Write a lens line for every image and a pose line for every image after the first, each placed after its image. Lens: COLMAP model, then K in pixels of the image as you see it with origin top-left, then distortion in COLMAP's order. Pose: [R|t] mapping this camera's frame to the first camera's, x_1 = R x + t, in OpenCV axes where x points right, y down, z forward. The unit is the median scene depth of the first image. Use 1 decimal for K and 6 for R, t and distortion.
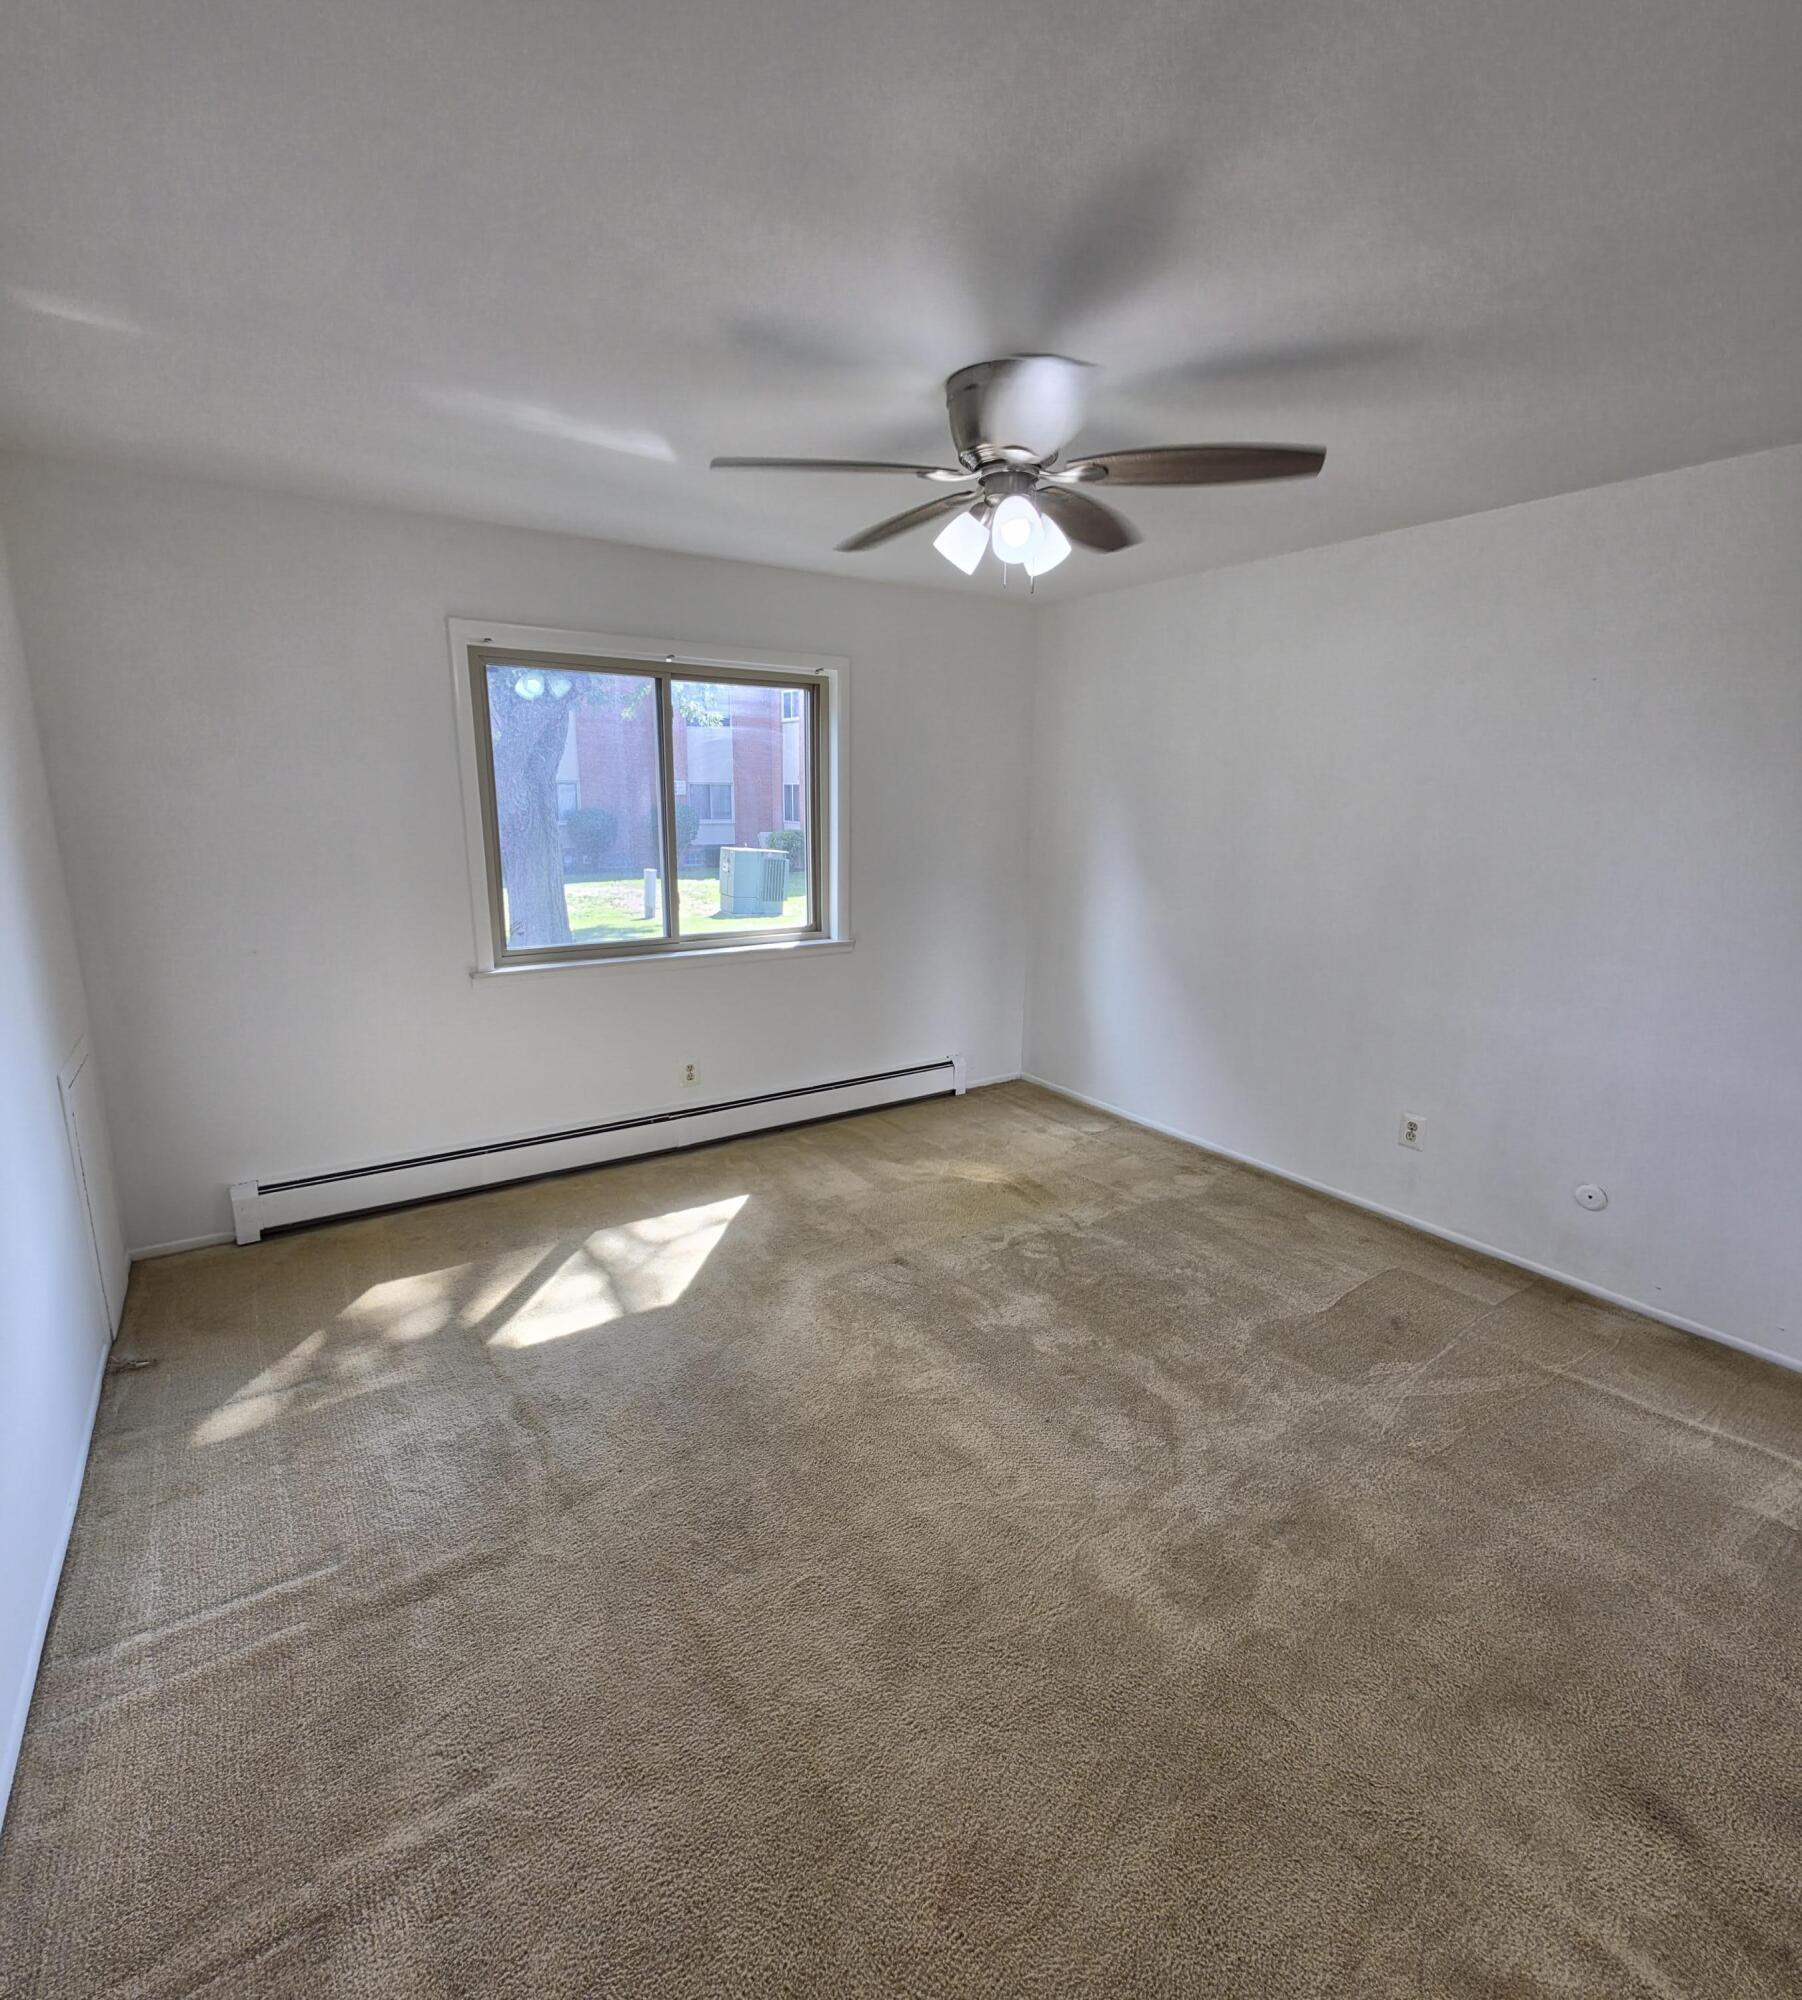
lens RADIAL K [[959.5, 0, 901.0], [0, 959.5, 1000.0], [0, 0, 1]] dist [-0.000870, -0.000059]
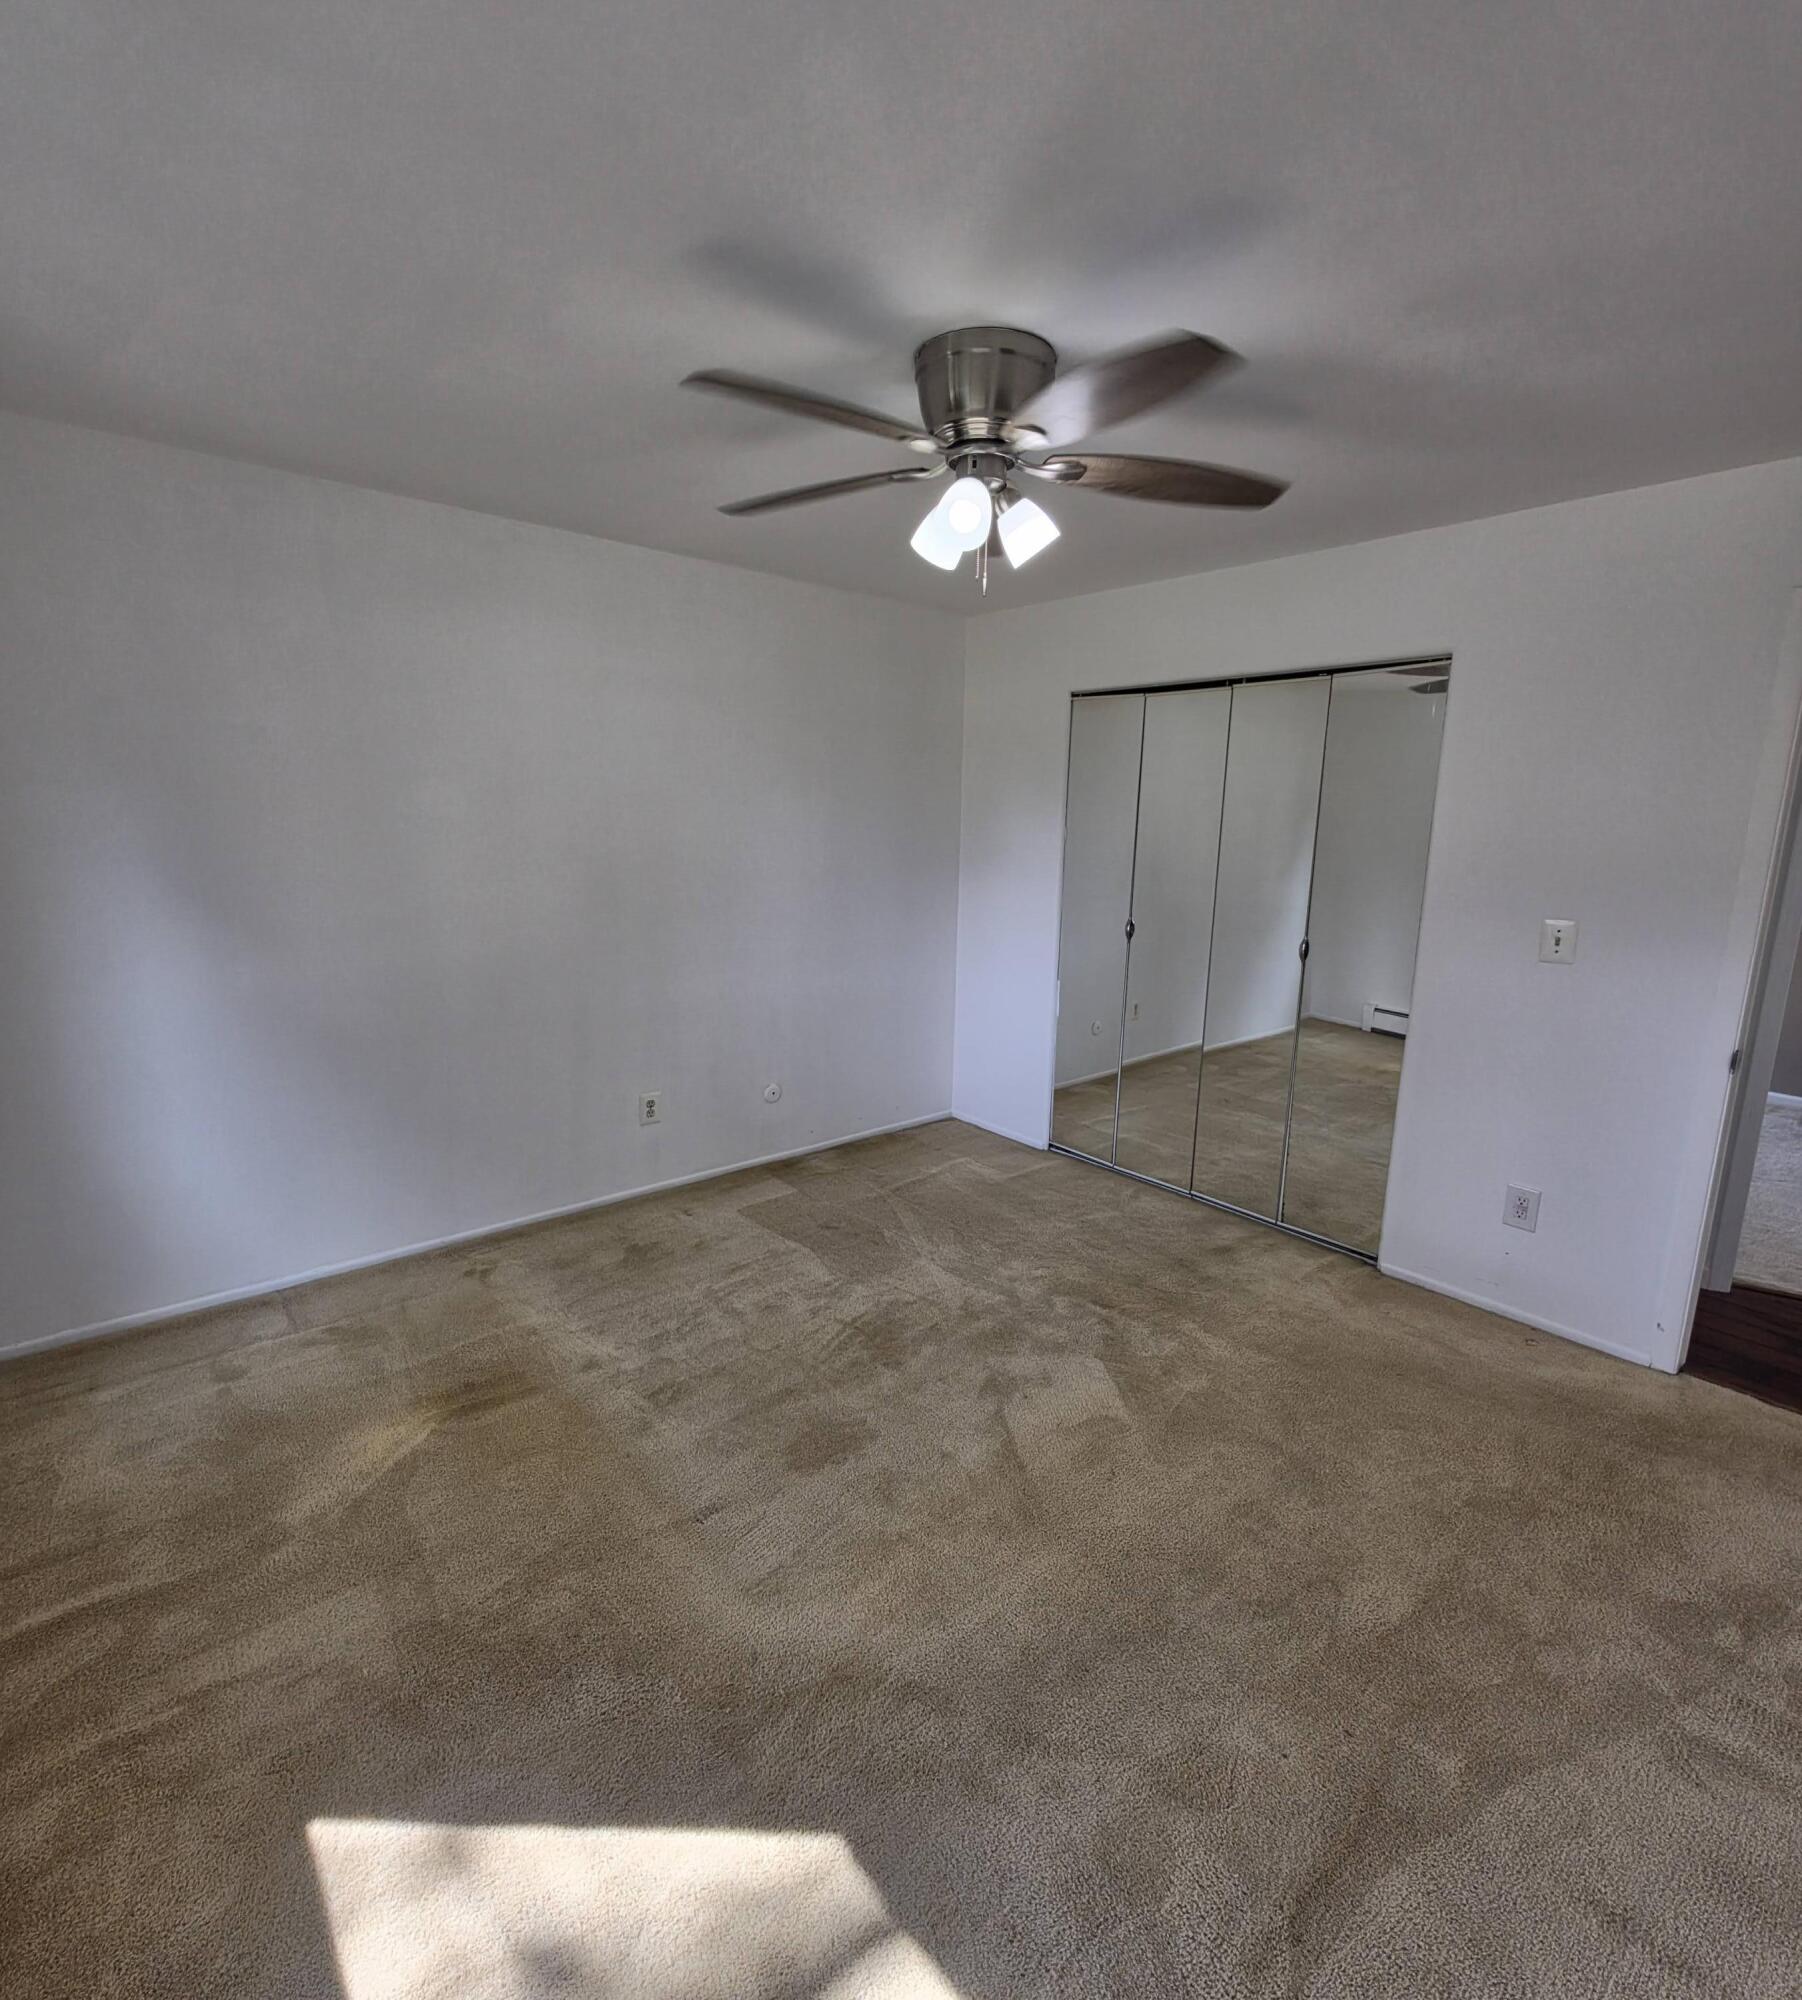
lens RADIAL K [[959.5, 0, 901.0], [0, 959.5, 1000.0], [0, 0, 1]] dist [-0.000870, -0.000059]
pose [[-0.110210, -0.205901, 0.972347, -0.533110], [0.192499, 0.955360, 0.224122, -0.170214], [-0.975089, 0.211876, -0.065655, 0.767155]]
